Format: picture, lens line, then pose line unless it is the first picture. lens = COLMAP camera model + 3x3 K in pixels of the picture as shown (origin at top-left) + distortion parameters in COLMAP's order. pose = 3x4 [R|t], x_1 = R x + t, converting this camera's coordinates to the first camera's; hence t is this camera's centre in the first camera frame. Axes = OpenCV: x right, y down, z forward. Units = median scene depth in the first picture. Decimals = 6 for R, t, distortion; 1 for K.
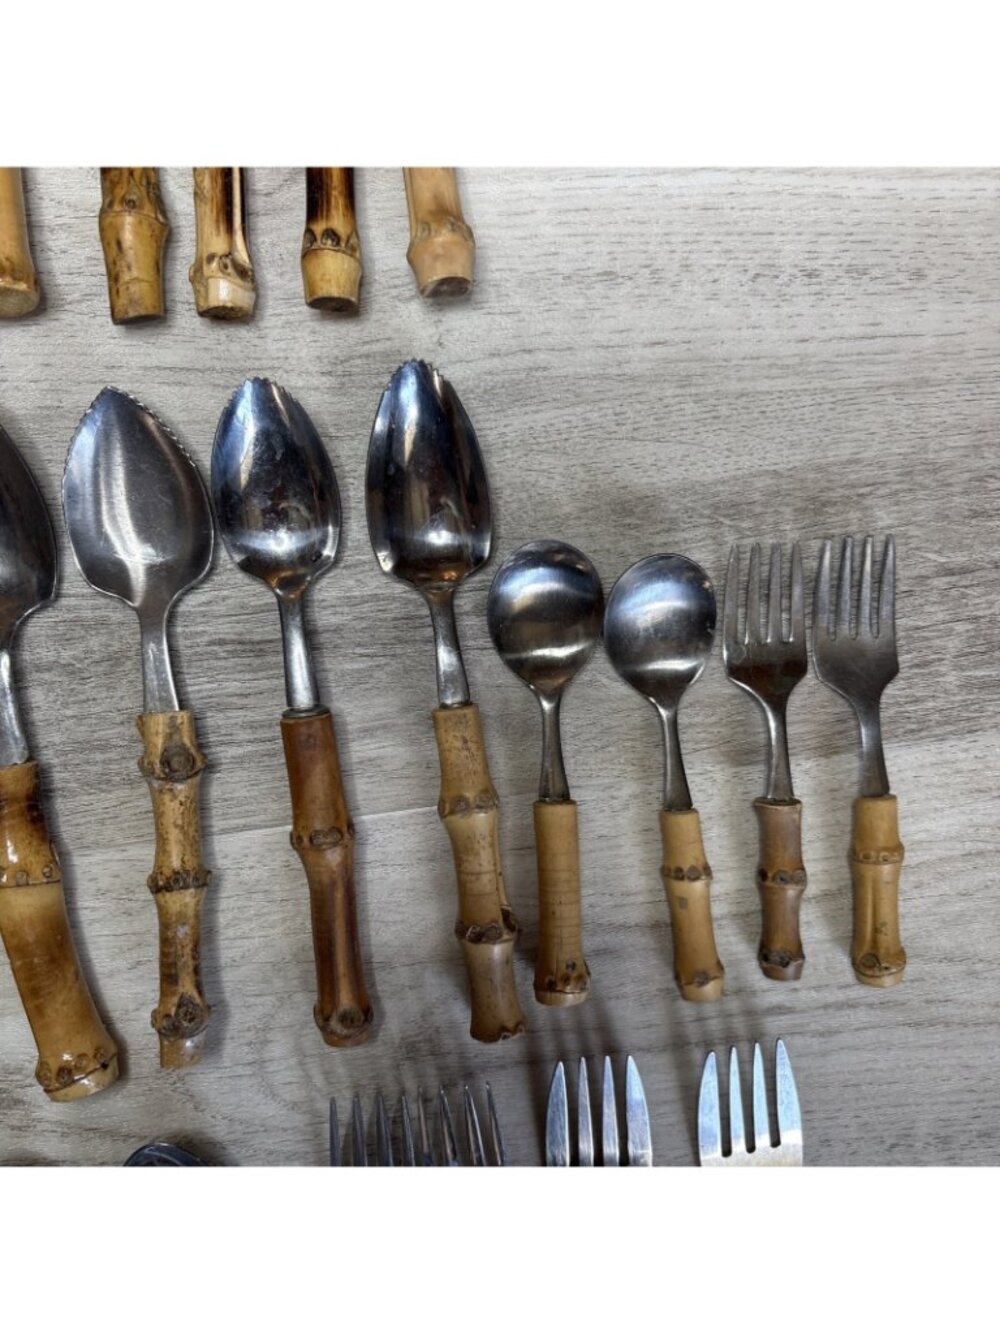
lens RADIAL K [[921.6, 0, 506.6], [0, 921.6, 659.6], [0, 0, 1]] dist [-0.022041, 0.012959]
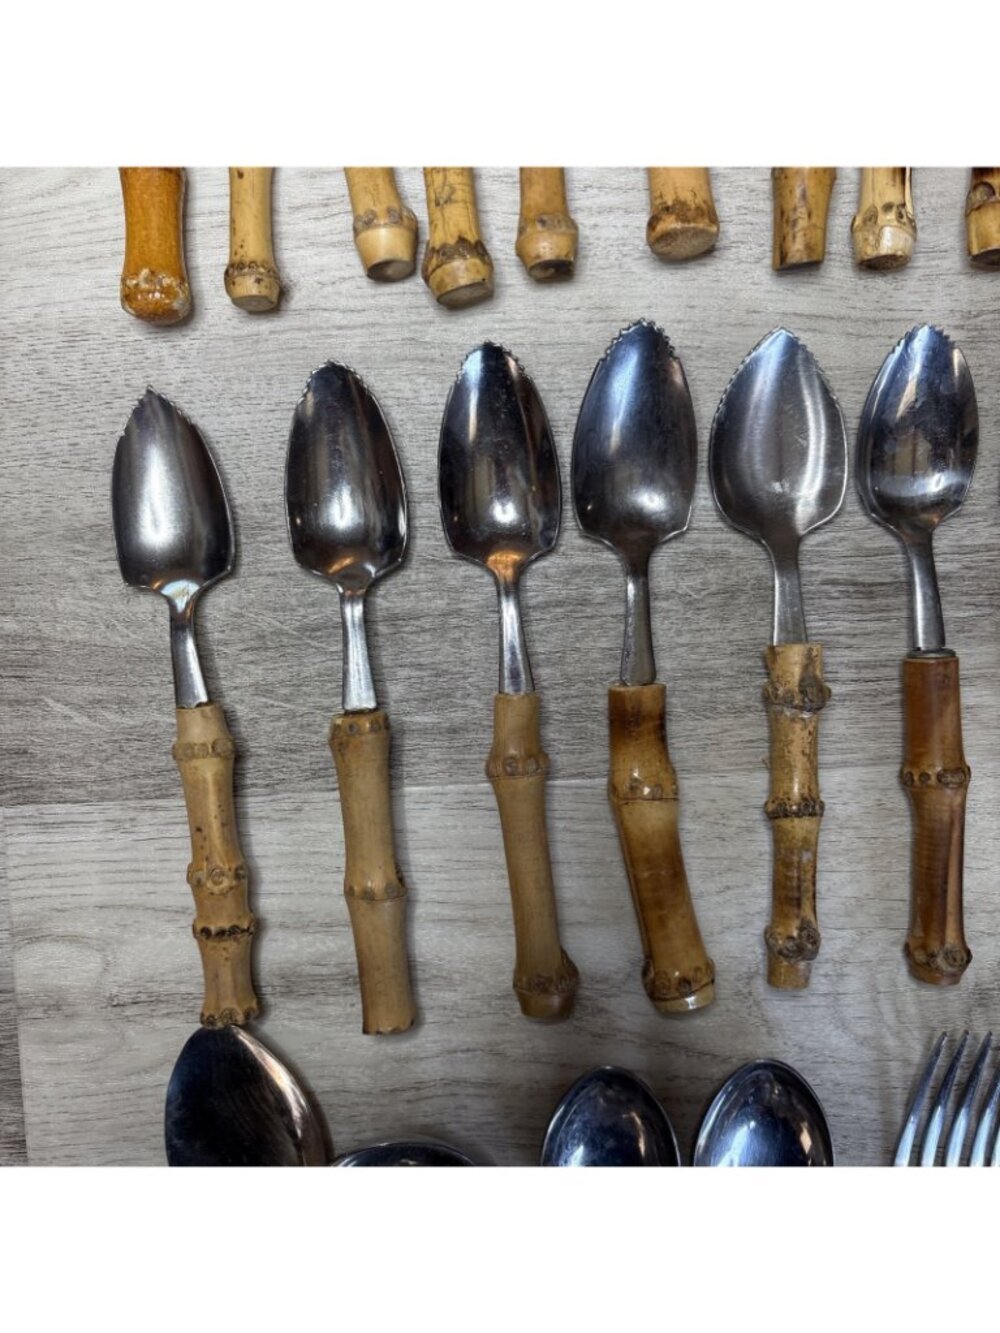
lens RADIAL K [[921.6, 0, 488.8], [0, 921.6, 653.1], [0, 0, 1]] dist [-0.022041, 0.012959]
pose [[0.993367, 0.065766, -0.094326, -0.594600], [-0.066474, 0.997779, -0.004380, 0.090963], [0.093828, 0.010621, 0.995532, -0.060849]]
